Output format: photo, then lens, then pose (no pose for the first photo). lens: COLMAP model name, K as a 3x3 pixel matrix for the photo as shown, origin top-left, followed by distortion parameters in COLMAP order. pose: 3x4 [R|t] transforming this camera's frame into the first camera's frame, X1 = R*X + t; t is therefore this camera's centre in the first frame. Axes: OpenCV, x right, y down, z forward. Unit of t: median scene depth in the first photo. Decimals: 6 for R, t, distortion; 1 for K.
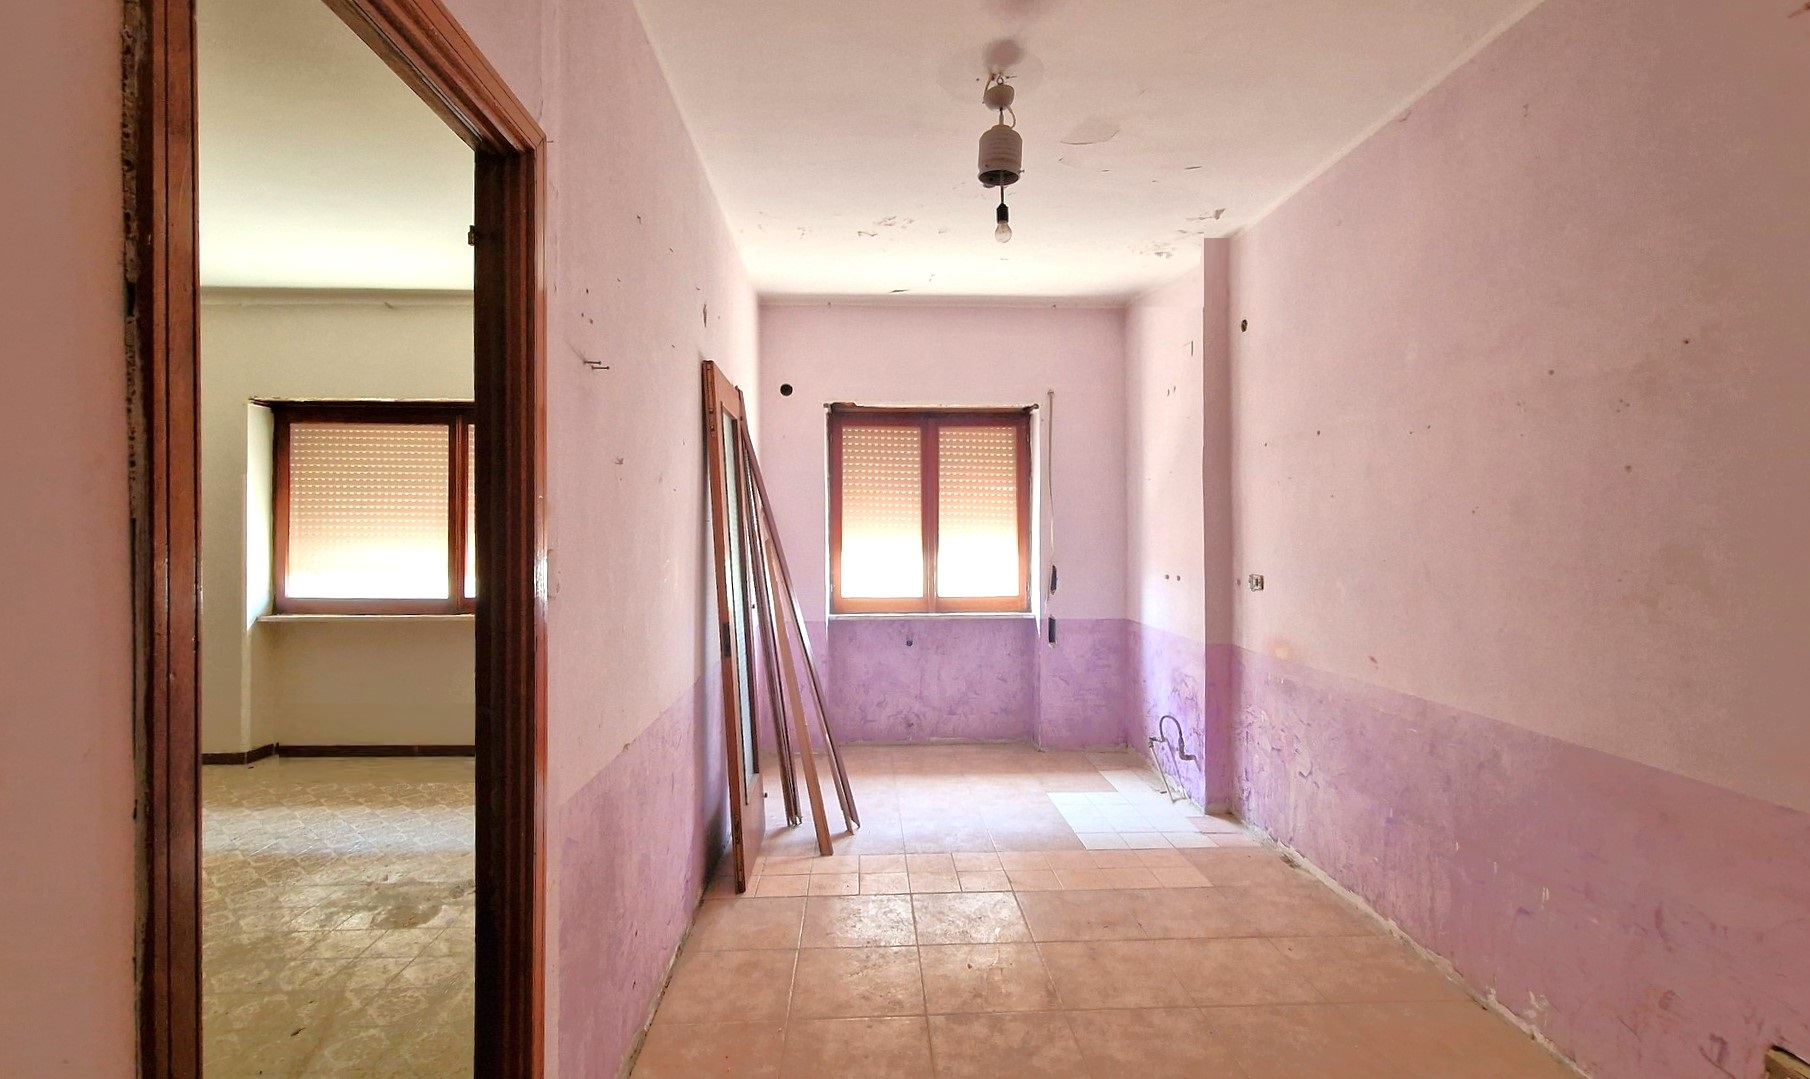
lens RADIAL K [[685.6, 0, 905.0], [0, 685.6, 539.5], [0, 0, 1]] dist [0.001511, 0.000085]
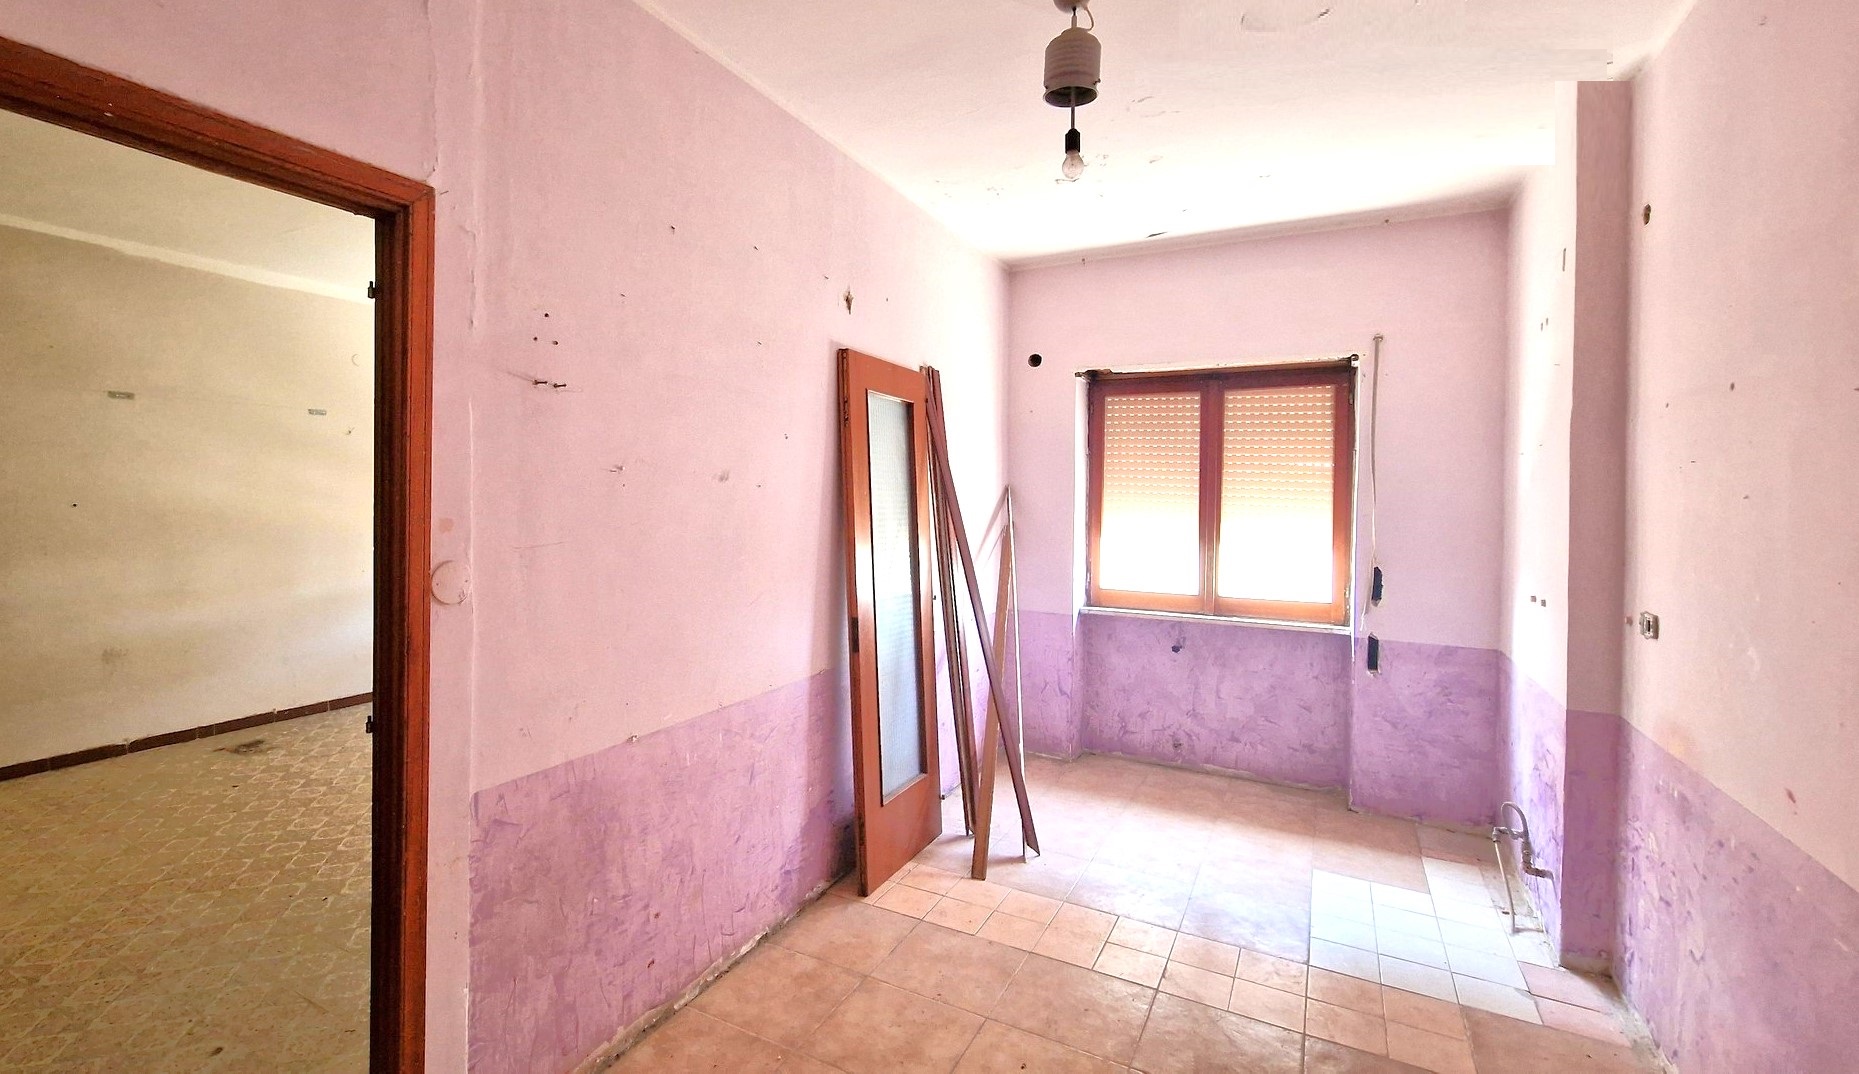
lens RADIAL K [[715.0, 0, 863.4], [0, 715.0, 516.6], [0, 0, 1]] dist [-0.000892, -0.003598]
pose [[0.878521, 0.025453, -0.477026, 0.096129], [-0.023617, 0.999673, 0.009846, -0.013008], [0.477121, 0.002616, 0.878834, 0.046689]]
